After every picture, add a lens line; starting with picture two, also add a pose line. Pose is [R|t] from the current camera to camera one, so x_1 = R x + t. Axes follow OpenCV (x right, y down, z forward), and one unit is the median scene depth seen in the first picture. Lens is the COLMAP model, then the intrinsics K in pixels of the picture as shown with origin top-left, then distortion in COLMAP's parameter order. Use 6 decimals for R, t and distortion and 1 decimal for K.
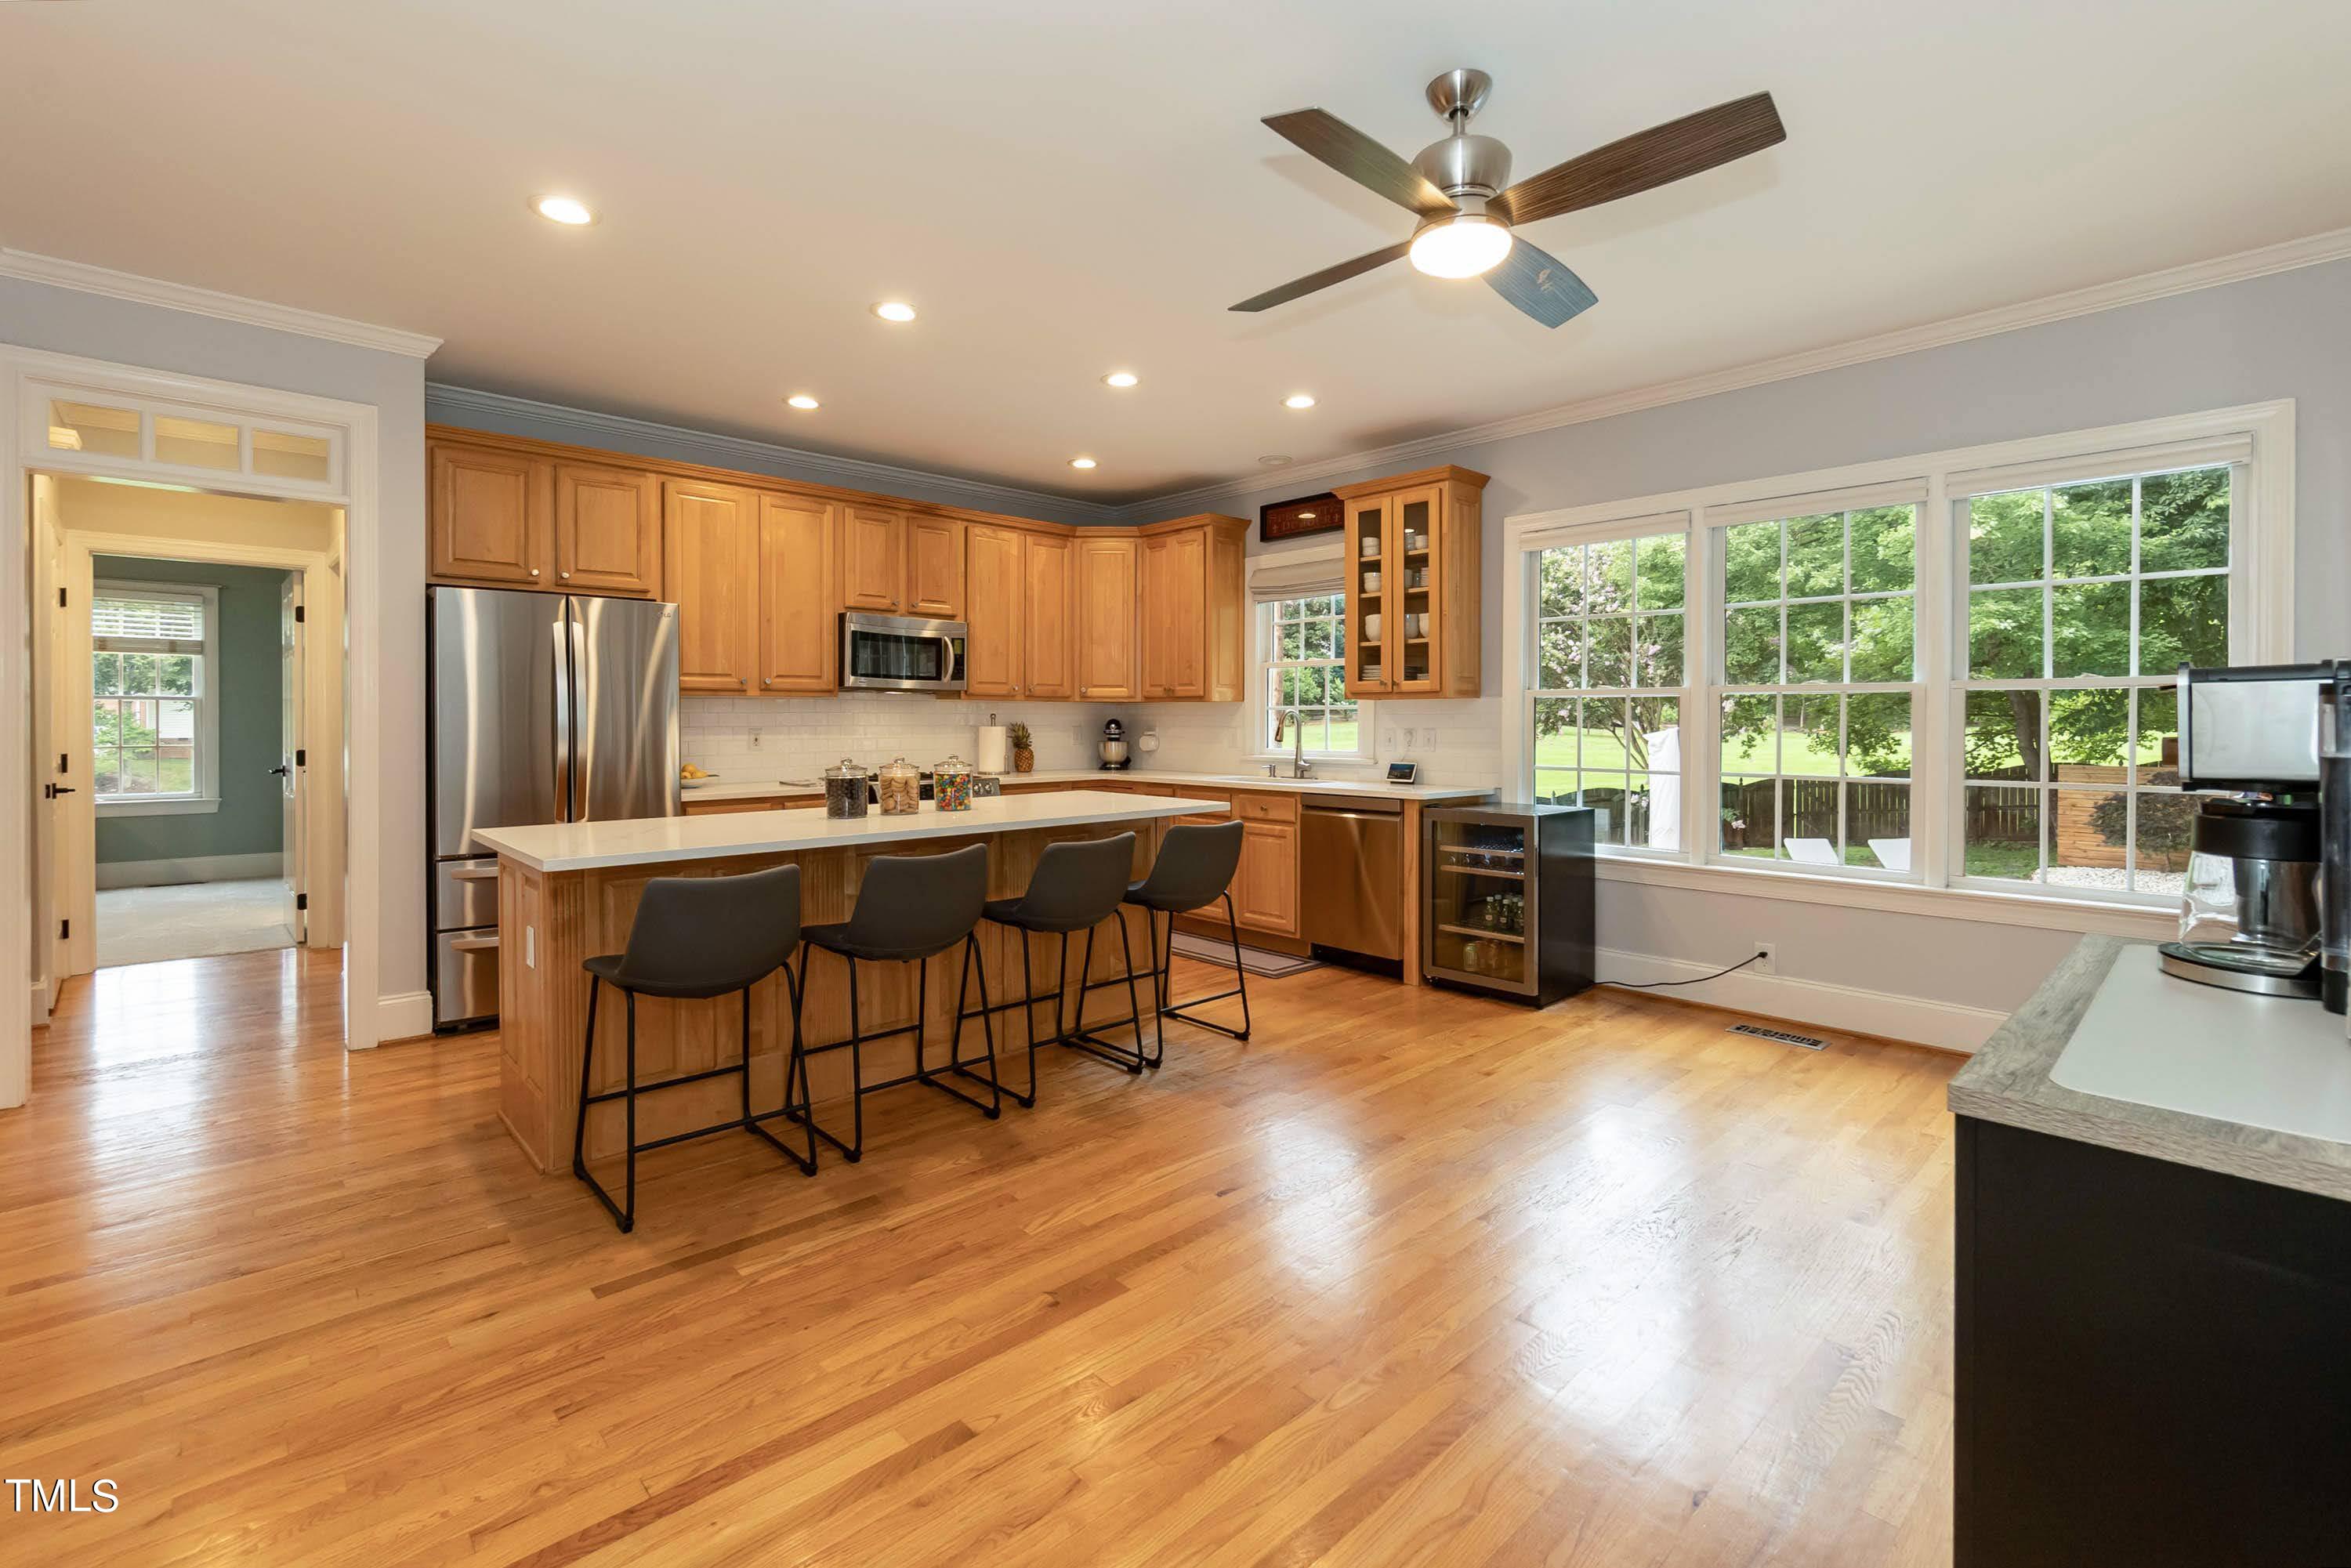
lens RADIAL K [[1038.7, 0, 1168.8], [0, 1038.7, 727.7], [0, 0, 1]] dist [-0.001375, -0.000180]
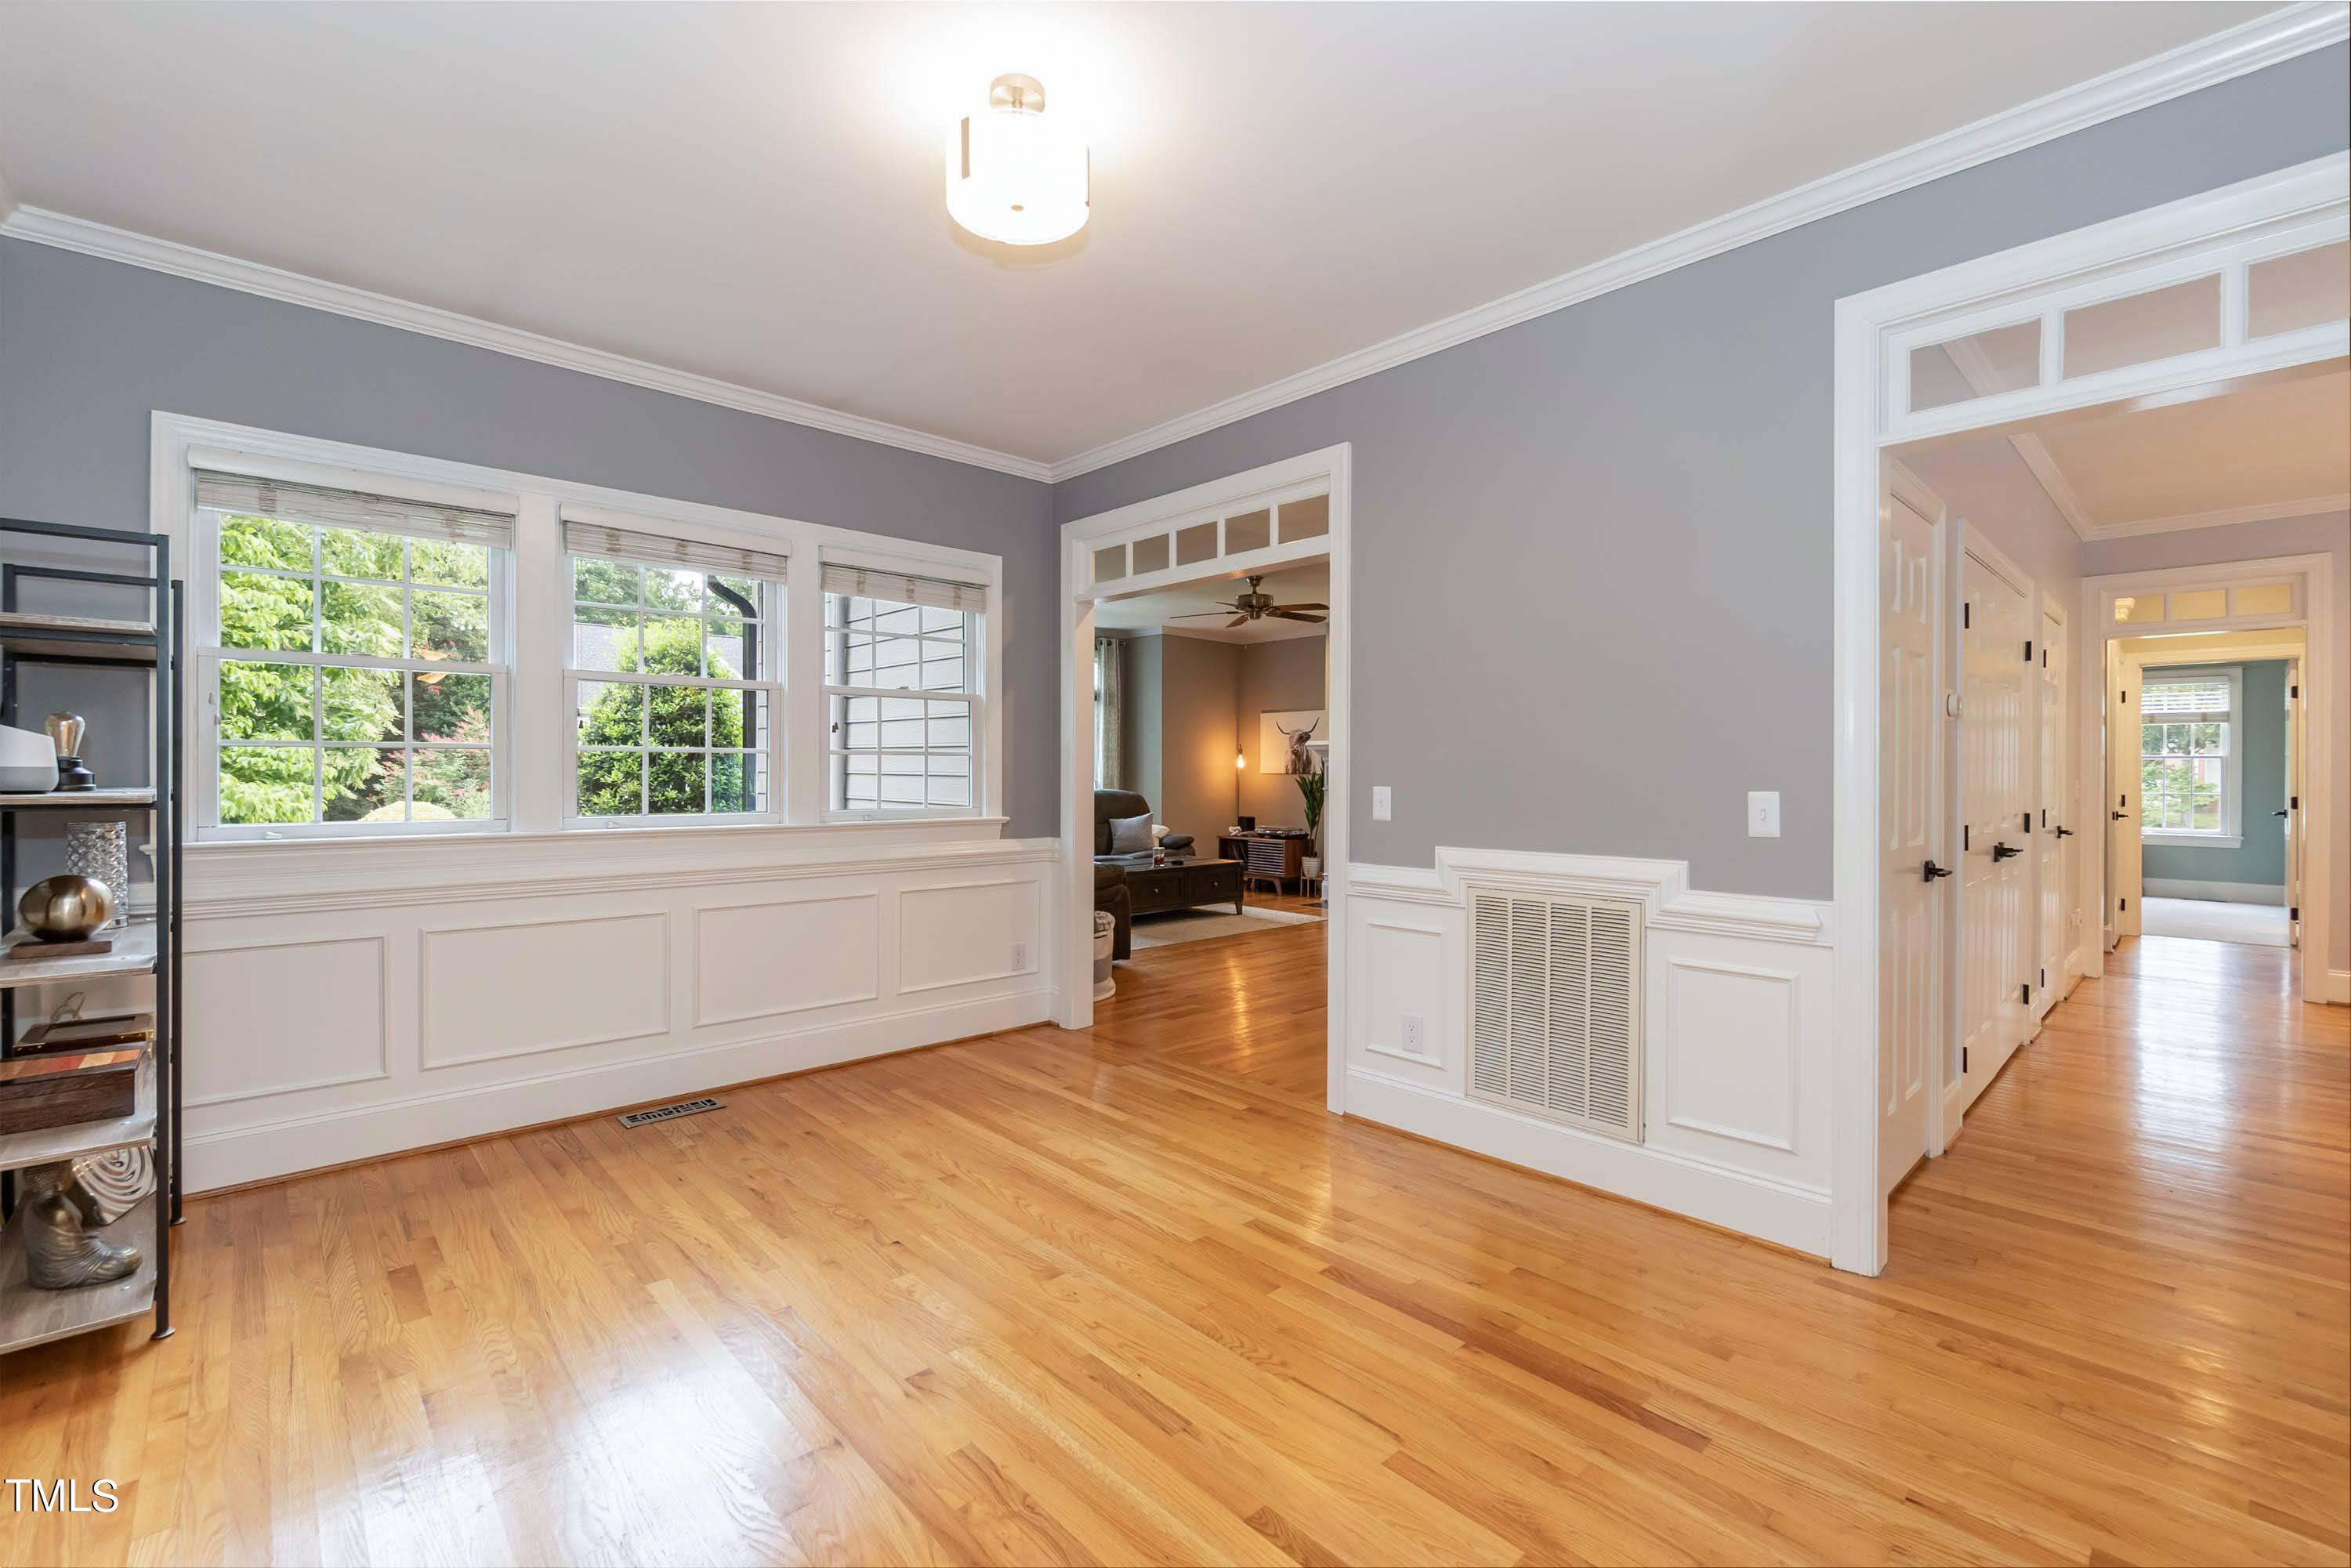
lens RADIAL K [[1011.4, 0, 1175.5], [0, 1011.4, 784.0], [0, 0, 1]] dist [-0.001398, -0.000308]
pose [[-0.001853, 0.005294, -0.999984, 0.410594], [-0.004925, 0.999974, 0.005303, 0.005259], [0.999986, 0.004935, -0.001827, -0.380998]]
